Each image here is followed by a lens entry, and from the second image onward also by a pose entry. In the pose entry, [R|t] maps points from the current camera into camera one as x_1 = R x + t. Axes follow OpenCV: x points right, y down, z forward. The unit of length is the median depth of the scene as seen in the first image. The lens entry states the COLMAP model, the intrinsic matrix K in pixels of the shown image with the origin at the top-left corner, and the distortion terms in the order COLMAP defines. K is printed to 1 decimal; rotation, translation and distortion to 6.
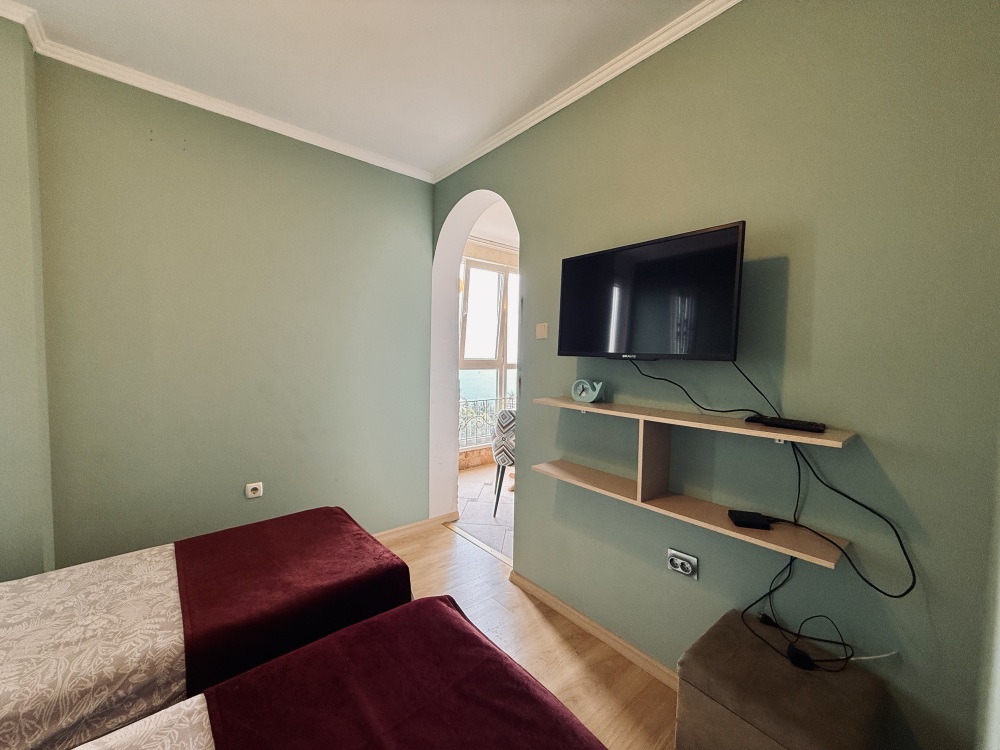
lens RADIAL K [[399.2, 0, 490.0], [0, 399.2, 369.8], [0, 0, 1]] dist [0.001859, -0.000134]
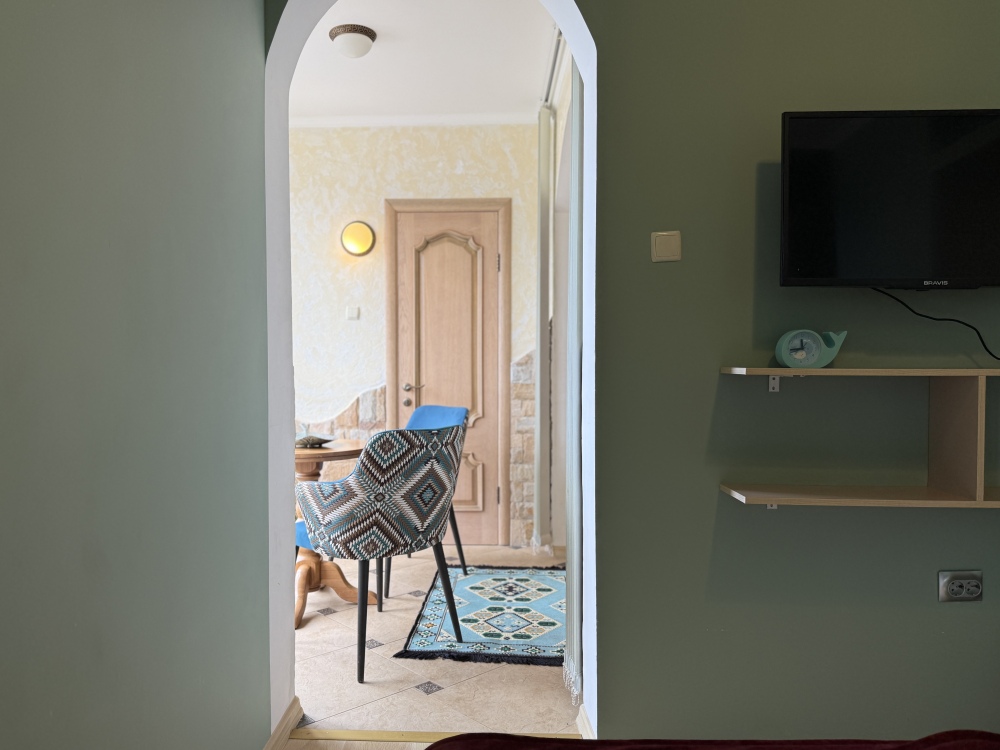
lens RADIAL K [[721.0, 0, 489.6], [0, 721.0, 379.5], [0, 0, 1]] dist [0.065816, -0.003756]
pose [[0.654221, -0.032503, 0.755604, -0.794368], [0.041017, 0.999131, 0.007465, 0.064507], [-0.755190, 0.026109, 0.654986, 0.593223]]
